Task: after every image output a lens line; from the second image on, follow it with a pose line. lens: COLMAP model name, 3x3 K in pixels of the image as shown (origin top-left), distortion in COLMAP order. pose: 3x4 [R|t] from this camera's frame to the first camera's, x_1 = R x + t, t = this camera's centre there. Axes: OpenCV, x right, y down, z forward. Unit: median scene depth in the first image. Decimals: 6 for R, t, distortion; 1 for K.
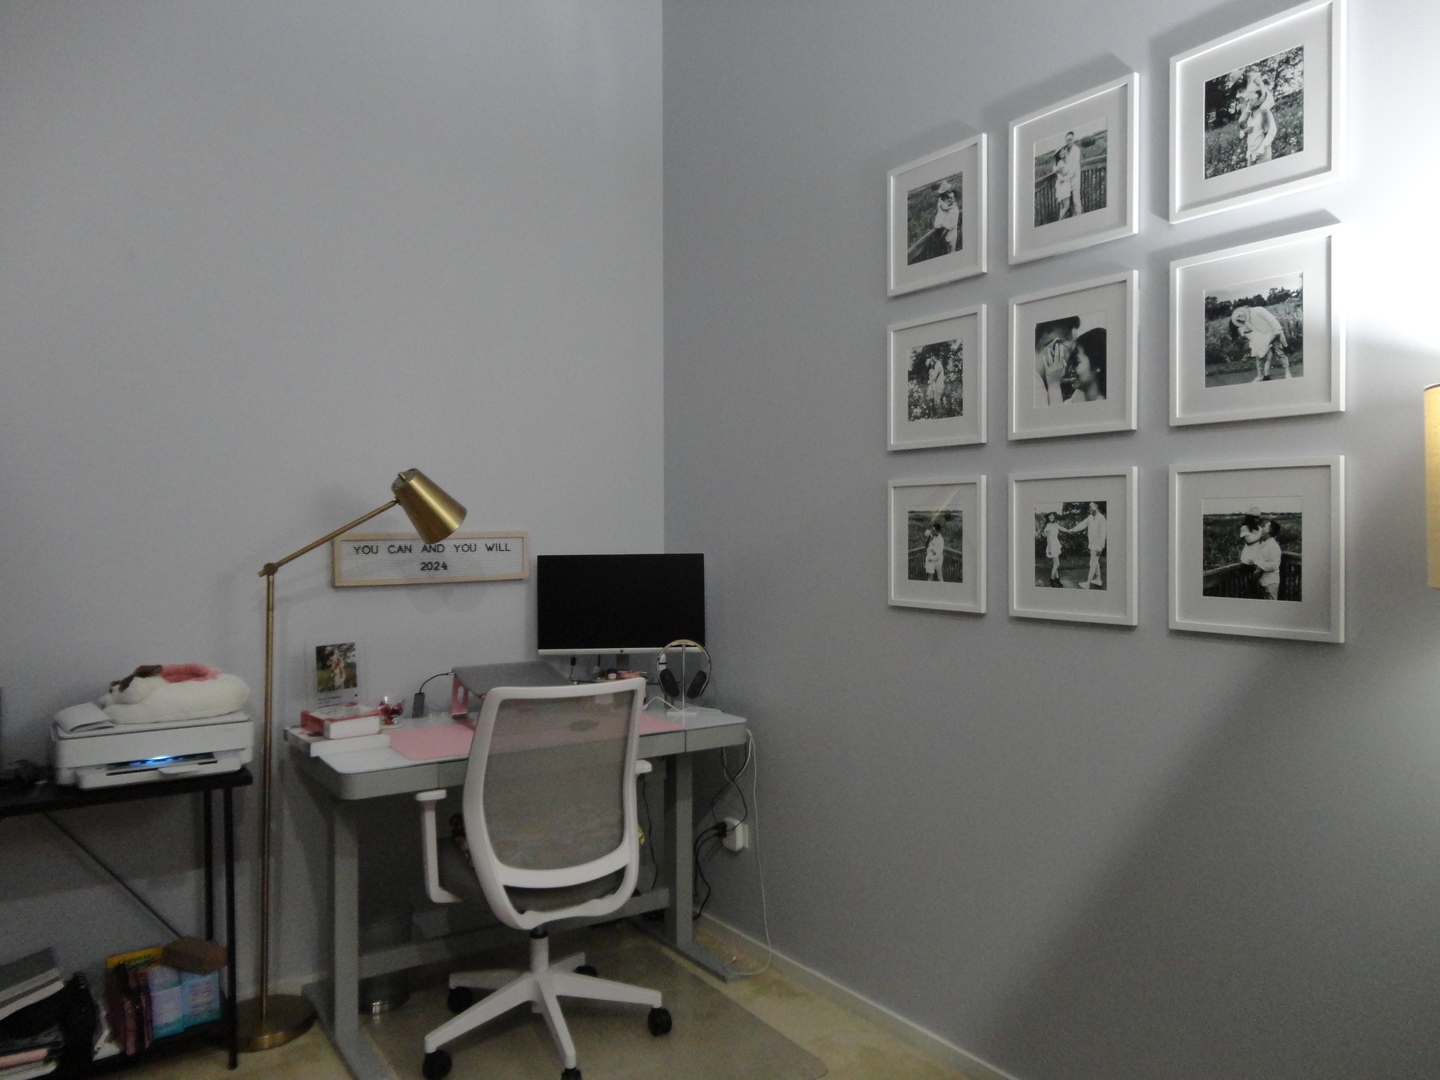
lens RADIAL K [[1066.9, 0, 727.6], [0, 1066.9, 537.8], [0, 0, 1]] dist [0.003853, 0.010703]
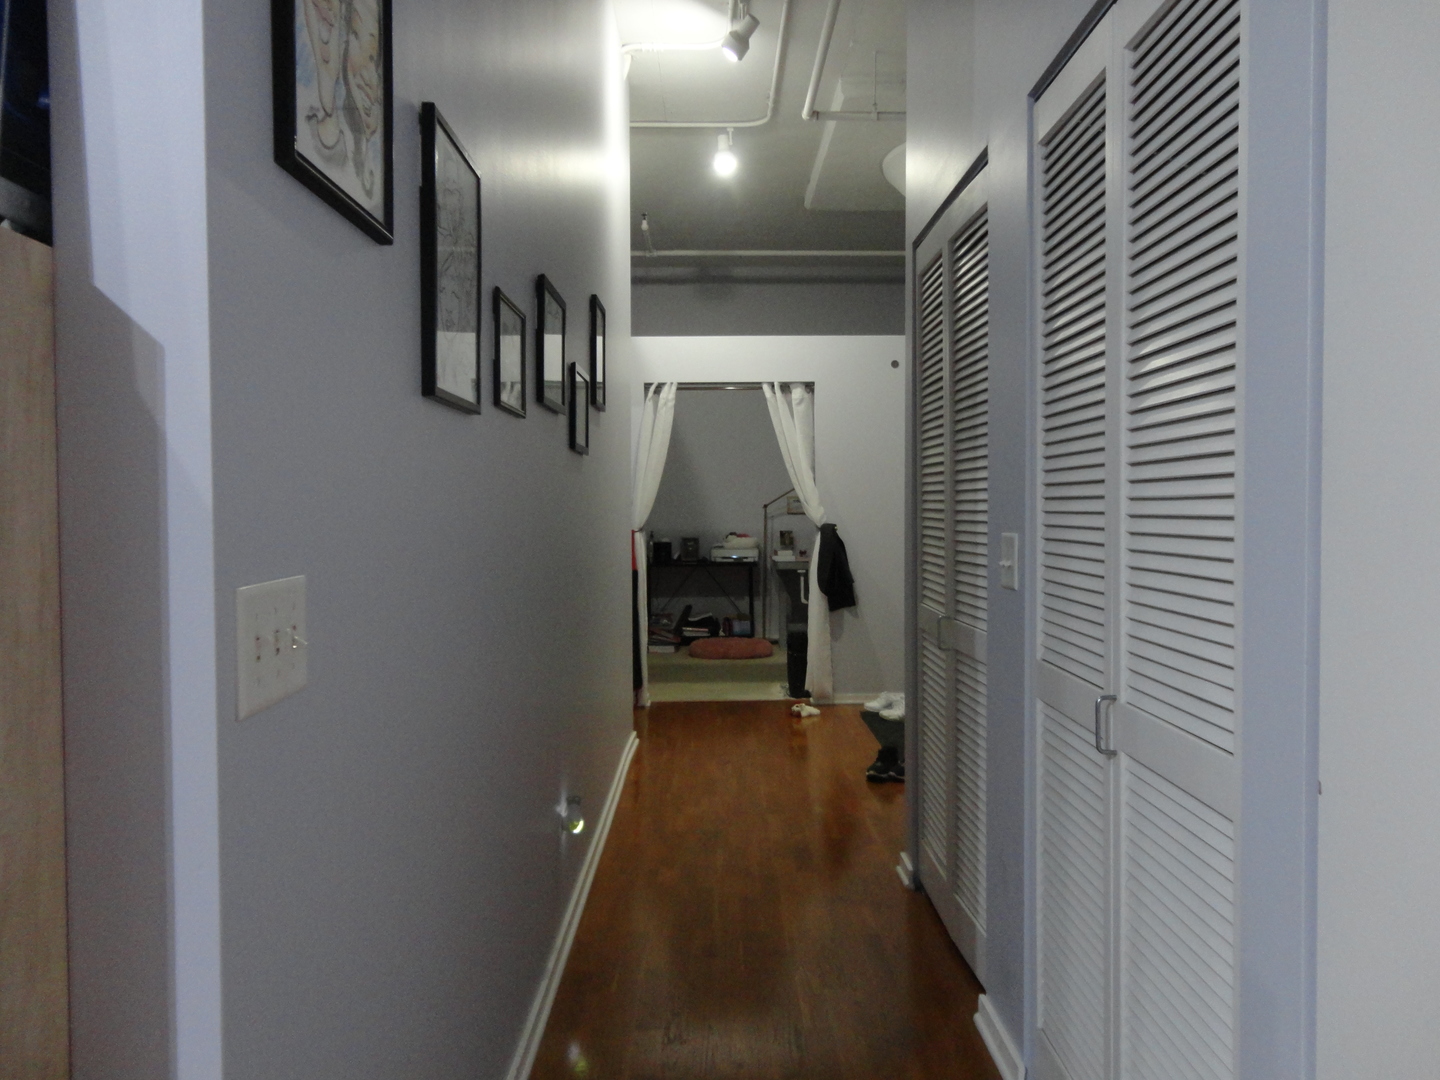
lens RADIAL K [[1064.3, 0, 720.7], [0, 1064.3, 537.2], [0, 0, 1]] dist [-0.005210, 0.016388]
pose [[0.832312, 0.015333, -0.554095, 1.294963], [-0.001429, 0.999673, 0.025516, 0.041645], [0.554305, -0.020446, 0.832062, -1.838566]]
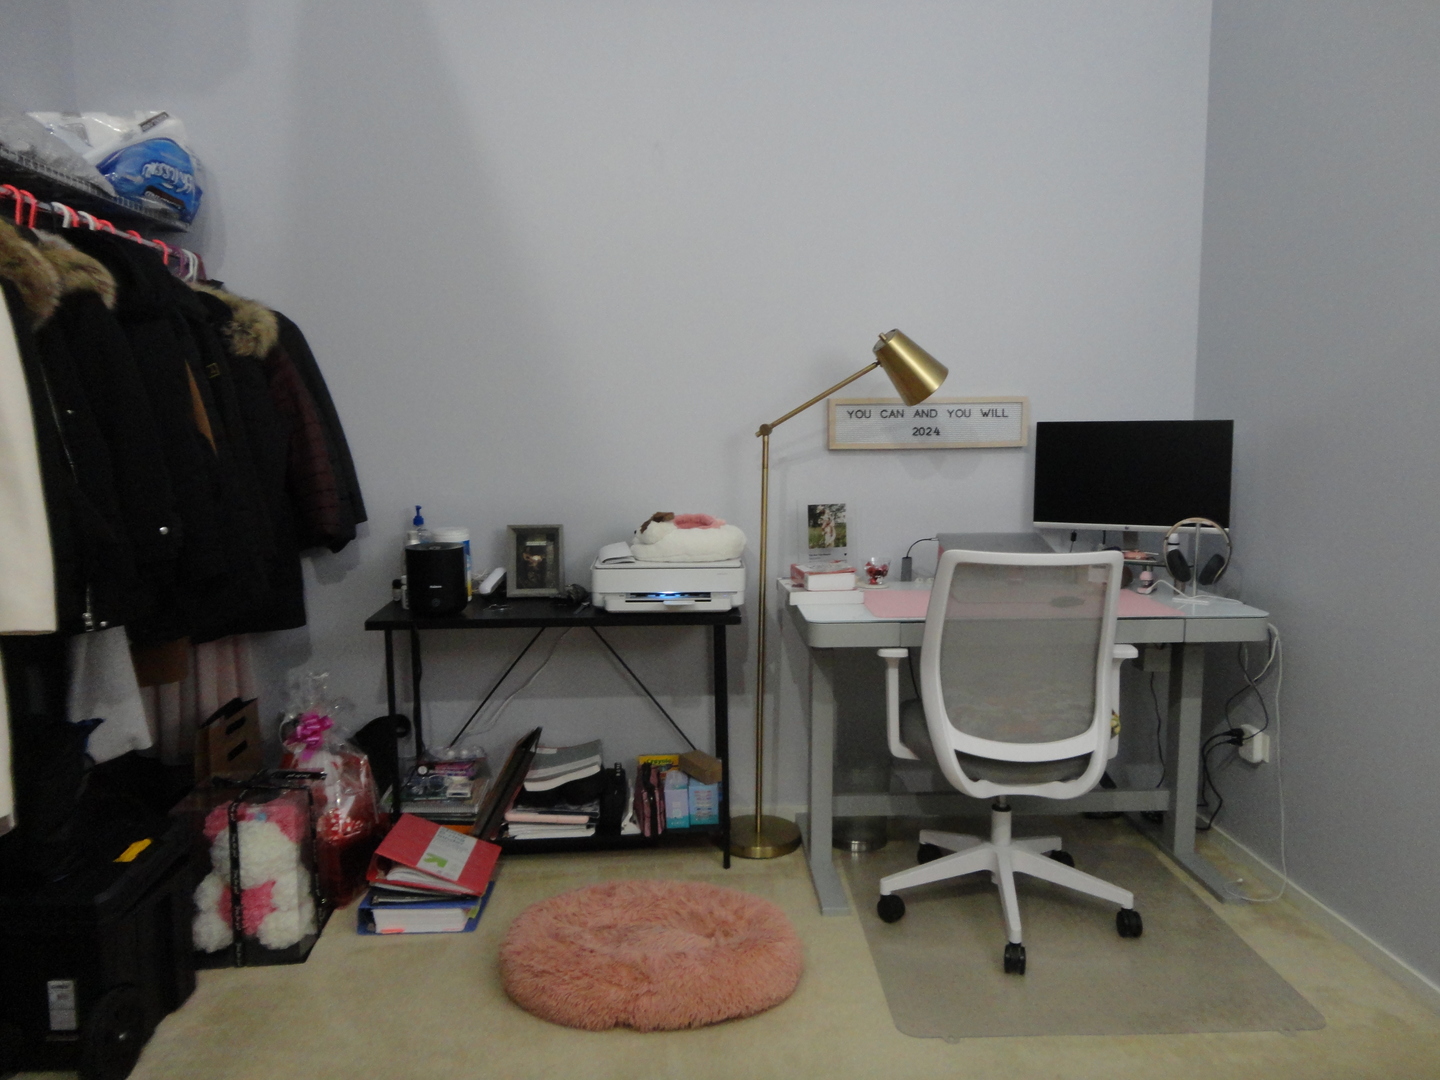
lens RADIAL K [[1064.3, 0, 720.7], [0, 1064.3, 537.2], [0, 0, 1]] dist [-0.005210, 0.016388]
pose [[0.851507, 0.056433, -0.521297, 0.096370], [-0.002762, 0.994660, 0.103165, 0.026454], [0.524336, -0.086406, 0.847116, 0.063731]]
